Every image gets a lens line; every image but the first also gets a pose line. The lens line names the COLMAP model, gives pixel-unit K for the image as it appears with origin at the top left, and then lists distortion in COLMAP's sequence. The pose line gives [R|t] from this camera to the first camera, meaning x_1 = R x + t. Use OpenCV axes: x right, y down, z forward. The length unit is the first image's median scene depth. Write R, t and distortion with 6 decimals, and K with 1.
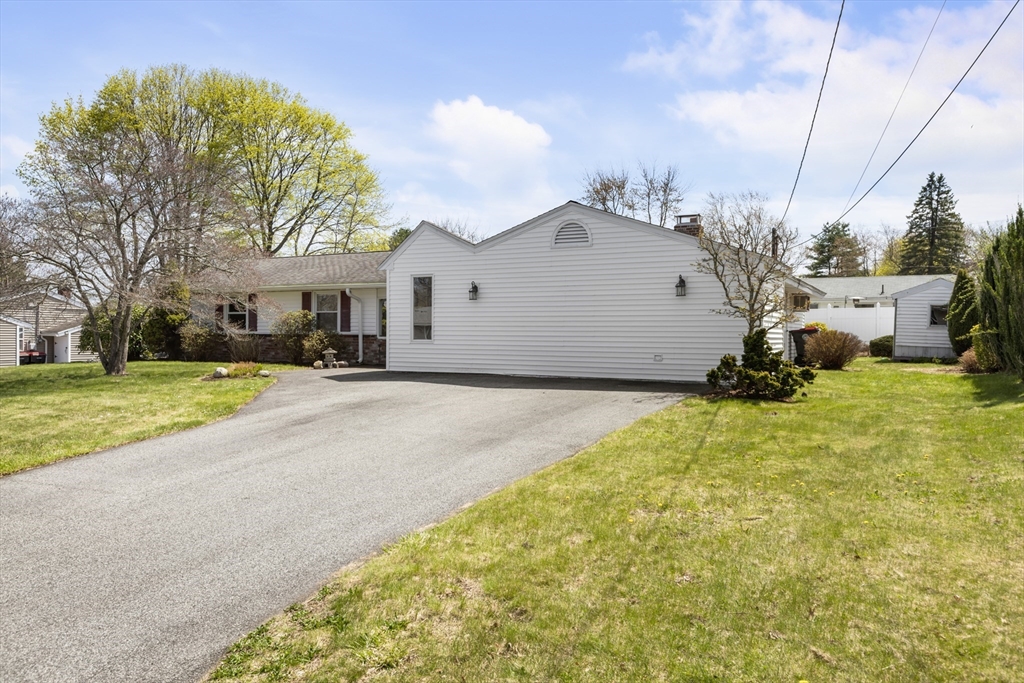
lens RADIAL K [[776.8, 0, 512.1], [0, 776.8, 344.3], [0, 0, 1]] dist [0.012765, 0.001182]
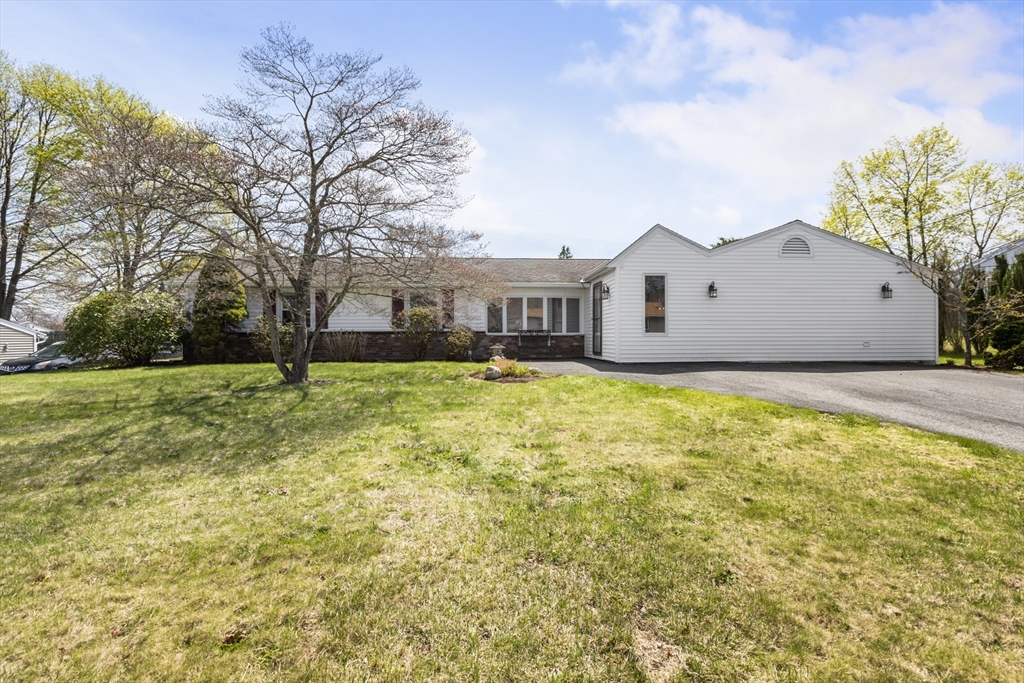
lens RADIAL K [[462.2, 0, 511.2], [0, 462.2, 340.9], [0, 0, 1]] dist [0.000083, 0.001741]
pose [[0.838036, -0.014452, 0.545423, -0.643122], [0.014246, 0.999888, 0.004606, -0.000207], [-0.545428, 0.003910, 0.838148, 0.564175]]
